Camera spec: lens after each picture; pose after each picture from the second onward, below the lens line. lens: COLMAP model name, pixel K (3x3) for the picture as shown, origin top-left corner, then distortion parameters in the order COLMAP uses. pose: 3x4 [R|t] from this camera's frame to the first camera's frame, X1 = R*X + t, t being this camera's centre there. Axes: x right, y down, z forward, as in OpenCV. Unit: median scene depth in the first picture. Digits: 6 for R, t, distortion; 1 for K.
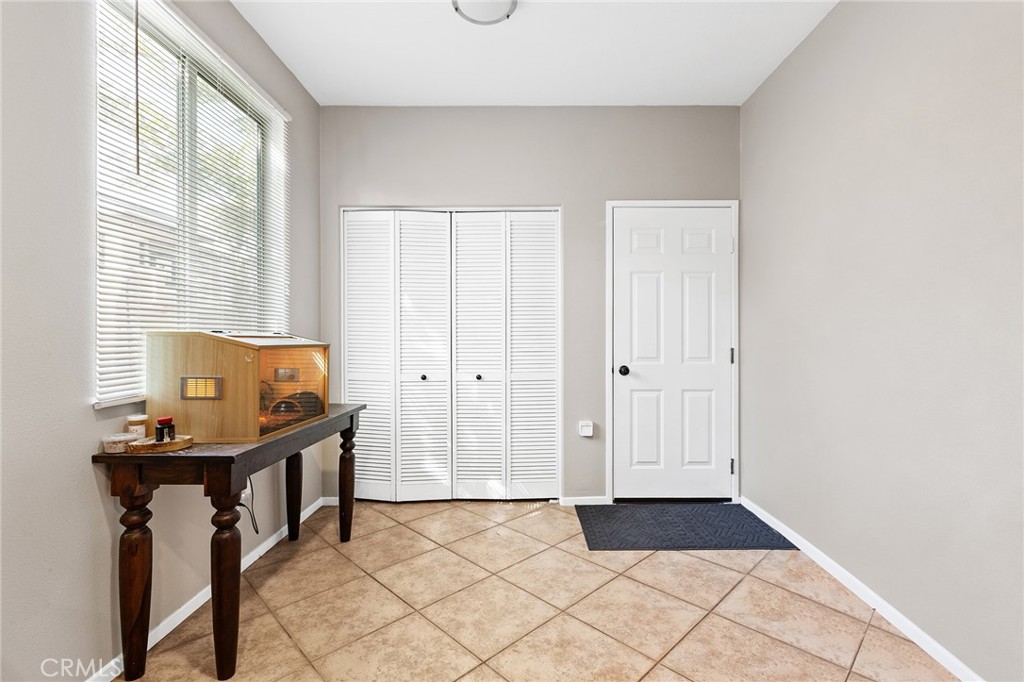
lens RADIAL K [[477.5, 0, 513.9], [0, 477.5, 338.6], [0, 0, 1]] dist [0.004155, -0.000648]
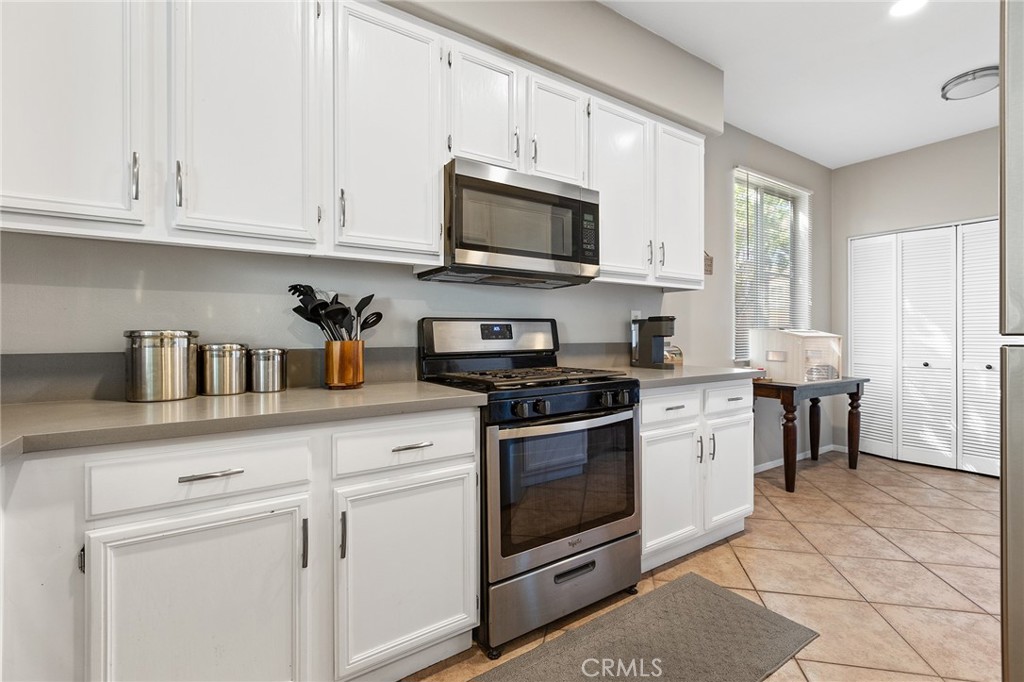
lens RADIAL K [[477.5, 0, 512.9], [0, 477.5, 336.4], [0, 0, 1]] dist [0.004155, -0.000648]
pose [[0.586565, 0.001312, -0.809901, 0.236174], [-0.000316, 0.999999, 0.001392, 0.008870], [0.809902, -0.000560, 0.586565, -0.741945]]
